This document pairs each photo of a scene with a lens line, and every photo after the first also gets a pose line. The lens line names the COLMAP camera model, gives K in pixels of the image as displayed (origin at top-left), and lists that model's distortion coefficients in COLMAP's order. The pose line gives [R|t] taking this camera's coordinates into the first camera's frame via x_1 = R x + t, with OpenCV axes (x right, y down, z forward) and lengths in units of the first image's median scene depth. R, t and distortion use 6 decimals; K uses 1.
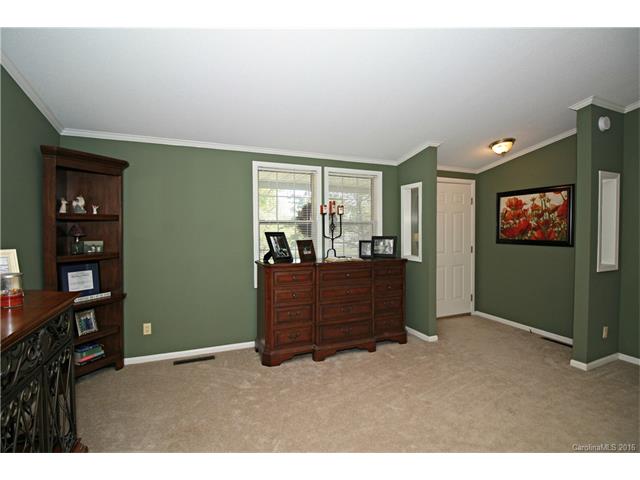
lens RADIAL K [[294.7, 0, 315.4], [0, 294.7, 236.3], [0, 0, 1]] dist [-0.016250, -0.006955]
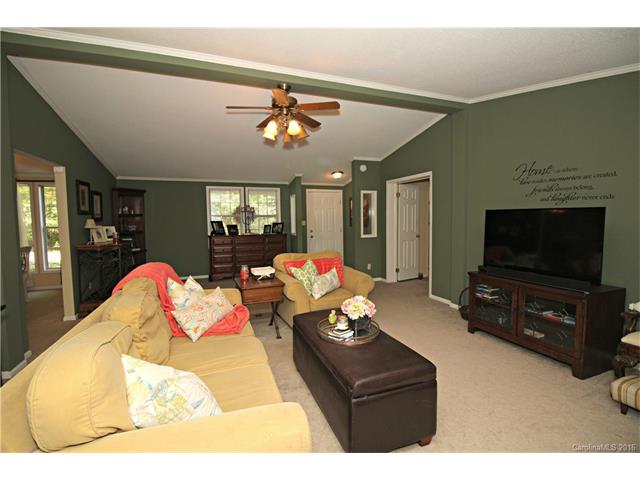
lens RADIAL K [[294.7, 0, 324.5], [0, 294.7, 239.0], [0, 0, 1]] dist [-0.016250, -0.006955]
pose [[0.999753, -0.008433, -0.020584, 0.648895], [0.009295, 0.999068, 0.042151, 0.032737], [0.020209, -0.042332, 0.998899, -1.033522]]
